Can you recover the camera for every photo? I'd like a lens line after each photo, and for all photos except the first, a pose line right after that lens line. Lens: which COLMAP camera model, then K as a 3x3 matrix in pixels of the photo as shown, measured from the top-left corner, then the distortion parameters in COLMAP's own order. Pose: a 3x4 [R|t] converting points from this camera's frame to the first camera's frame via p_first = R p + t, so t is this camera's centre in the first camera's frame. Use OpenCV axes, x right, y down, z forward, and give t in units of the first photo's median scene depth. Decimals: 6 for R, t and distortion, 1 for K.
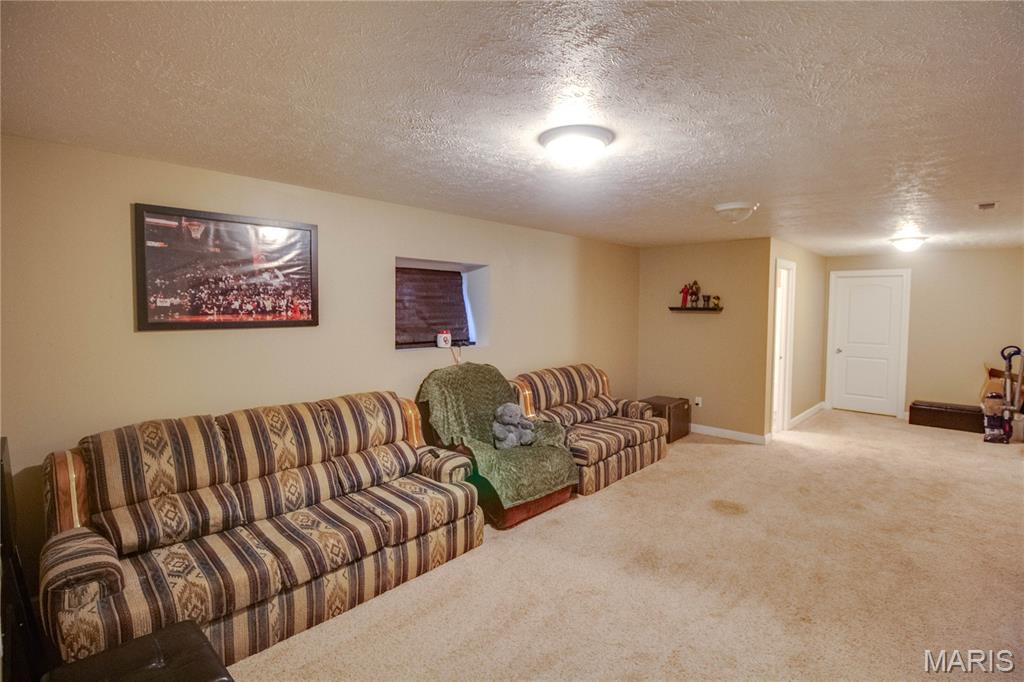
lens RADIAL K [[493.8, 0, 528.3], [0, 493.8, 326.8], [0, 0, 1]] dist [-0.011712, -0.000718]
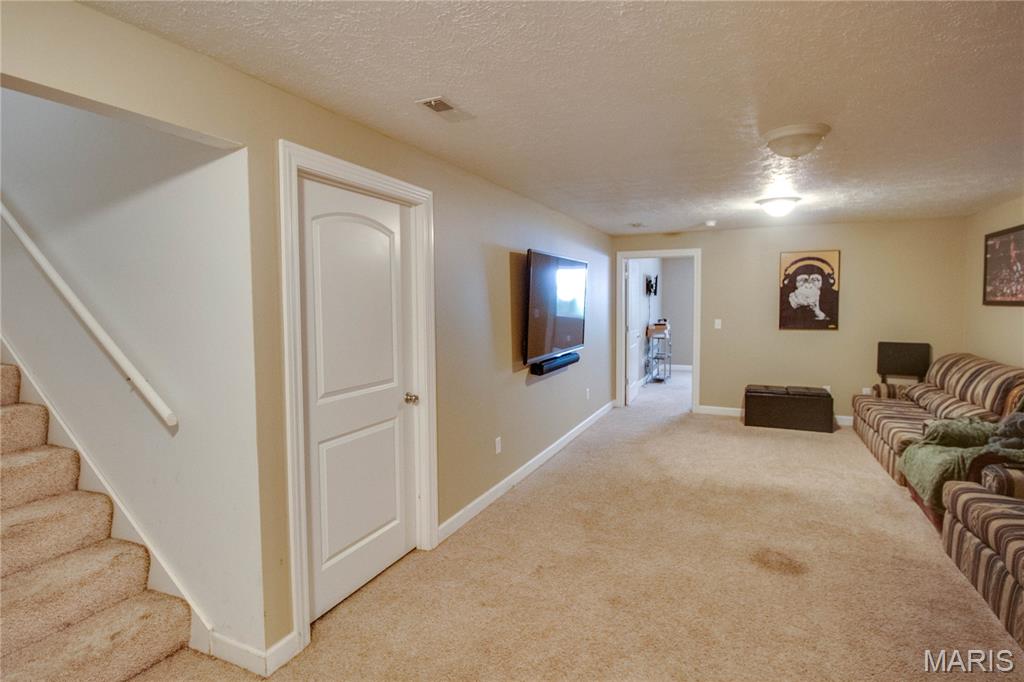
lens RADIAL K [[512.2, 0, 512.0], [0, 512.2, 341.0], [0, 0, 1]] dist [-0.038988, -0.000219]
pose [[-0.954053, 0.029471, -0.298185, 1.115329], [-0.004631, 0.993582, 0.113017, -0.046277], [0.299602, 0.109205, -0.947794, 1.748395]]
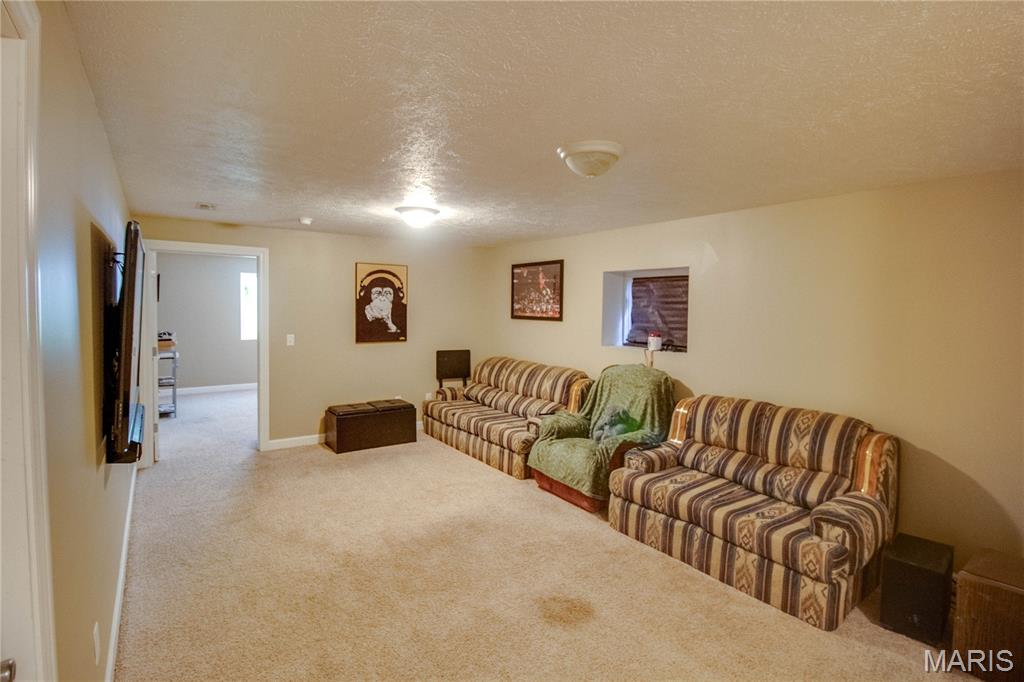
lens RADIAL K [[498.9, 0, 513.1], [0, 498.9, 324.7], [0, 0, 1]] dist [0.014357, -0.025235]
pose [[-0.207636, 0.031316, -0.977705, 1.206881], [-0.054850, 0.997542, 0.043600, -0.053517], [0.976667, 0.062680, -0.205408, 1.177928]]
